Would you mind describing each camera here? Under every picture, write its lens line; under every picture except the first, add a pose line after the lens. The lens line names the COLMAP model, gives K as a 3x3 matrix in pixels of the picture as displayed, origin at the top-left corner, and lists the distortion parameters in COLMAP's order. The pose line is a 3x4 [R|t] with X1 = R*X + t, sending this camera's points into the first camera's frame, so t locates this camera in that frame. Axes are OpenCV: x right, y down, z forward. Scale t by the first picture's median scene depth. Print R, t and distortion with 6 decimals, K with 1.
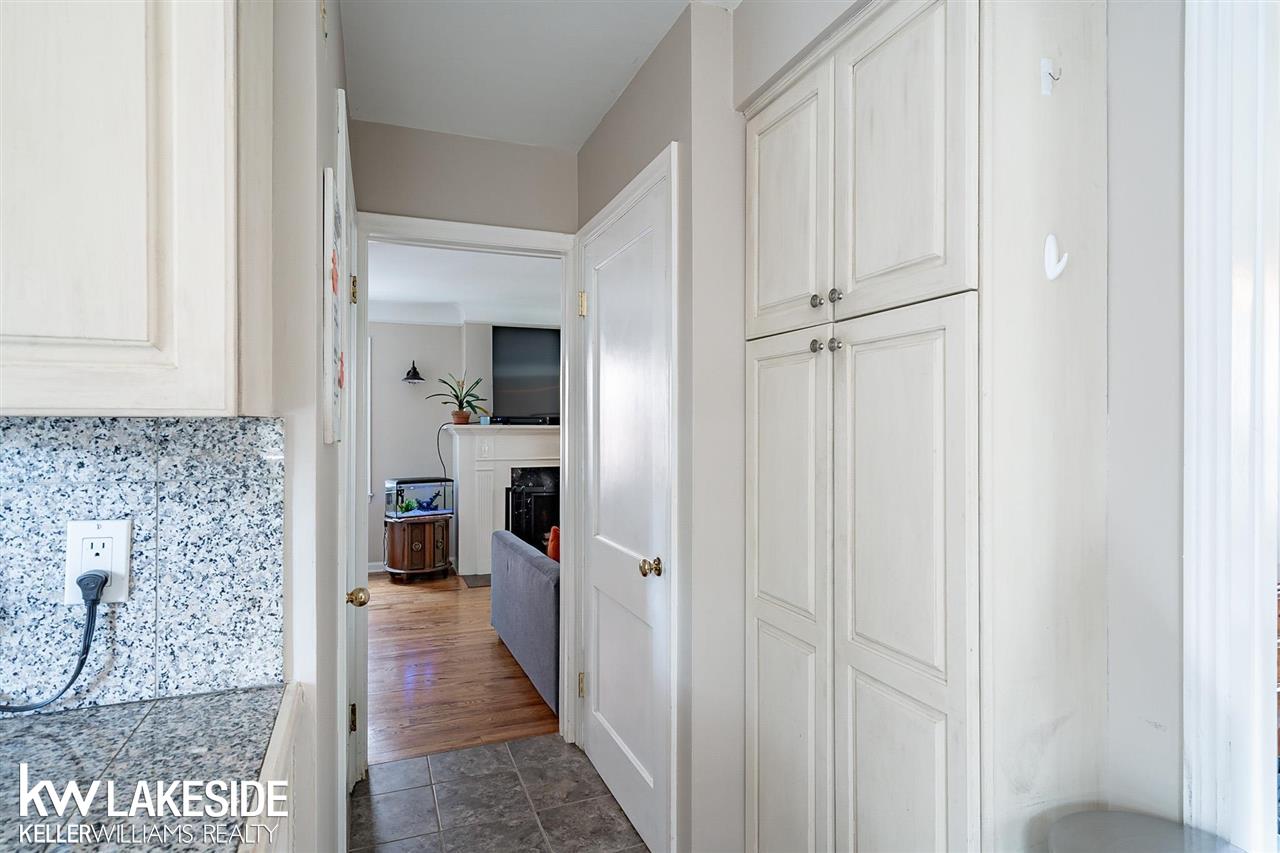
lens RADIAL K [[674.7, 0, 638.5], [0, 674.7, 431.3], [0, 0, 1]] dist [0.000747, 0.000015]
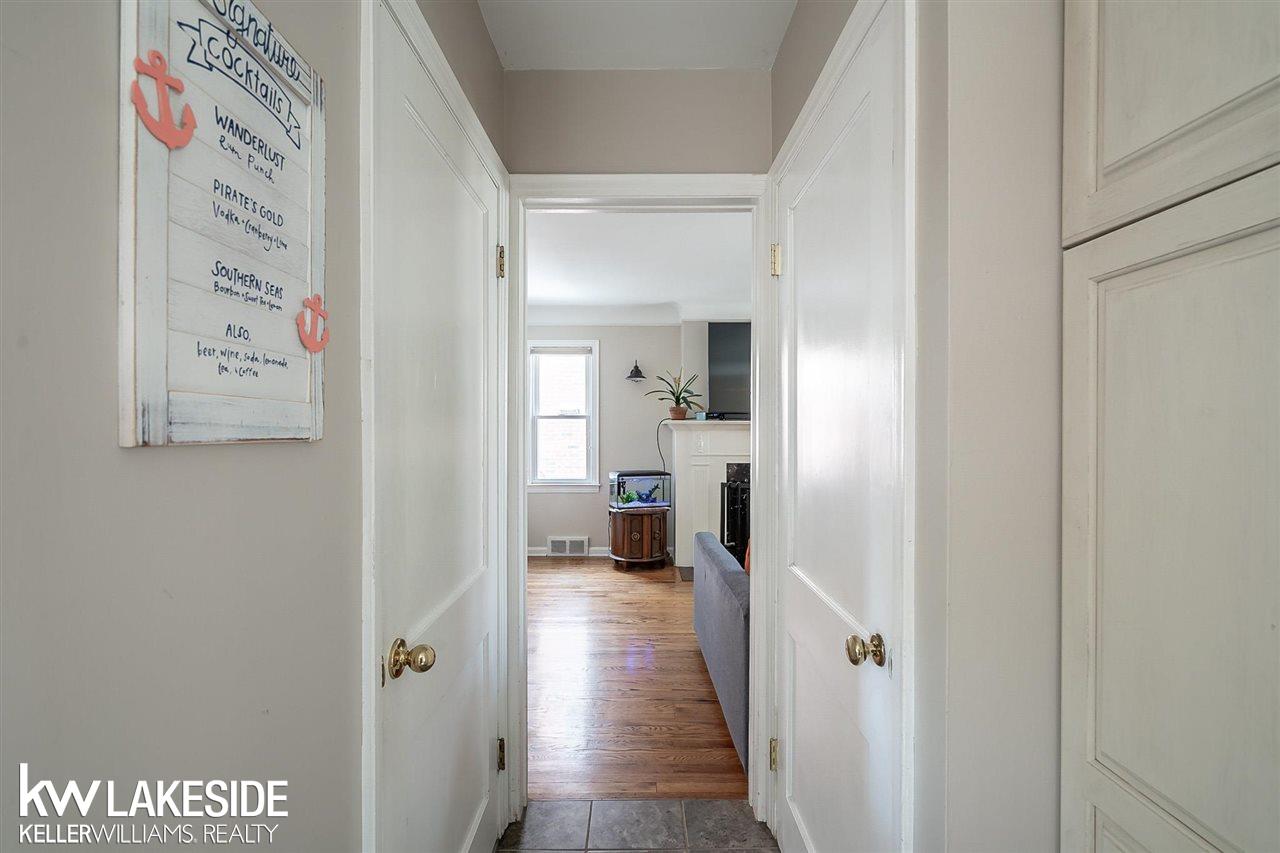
lens RADIAL K [[599.2, 0, 631.6], [0, 599.2, 427.8], [0, 0, 1]] dist [-0.005413, -0.000331]
pose [[0.930561, 0.002641, -0.366129, 0.006373], [-0.002236, 0.999996, 0.001531, 0.000598], [0.366131, -0.000606, 0.930563, 0.142287]]
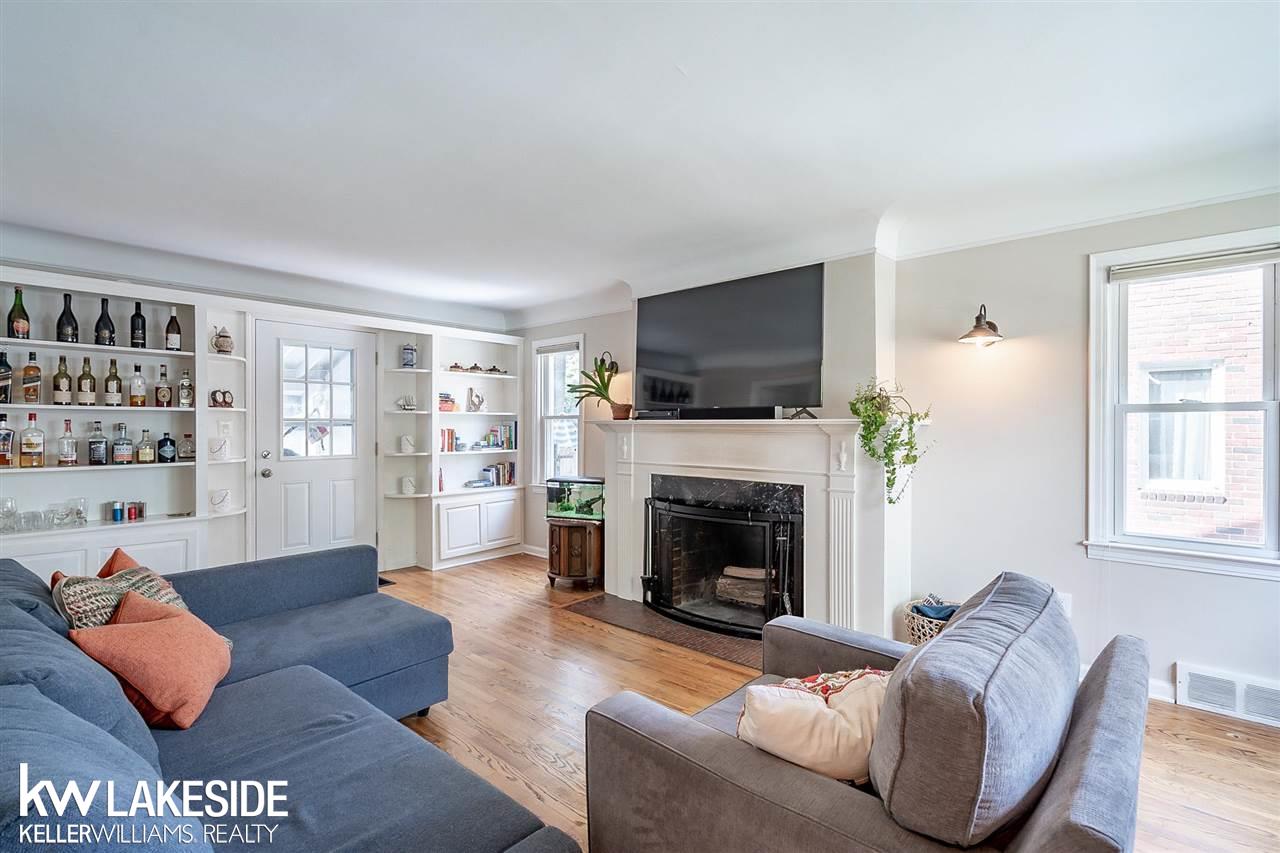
lens RADIAL K [[599.2, 0, 639.5], [0, 599.2, 425.2], [0, 0, 1]] dist [-0.005413, -0.000331]
pose [[0.447008, 0.002205, -0.894527, 0.513877], [0.003508, 0.999985, 0.004218, -0.007423], [0.894523, -0.005024, 0.446994, 0.791513]]
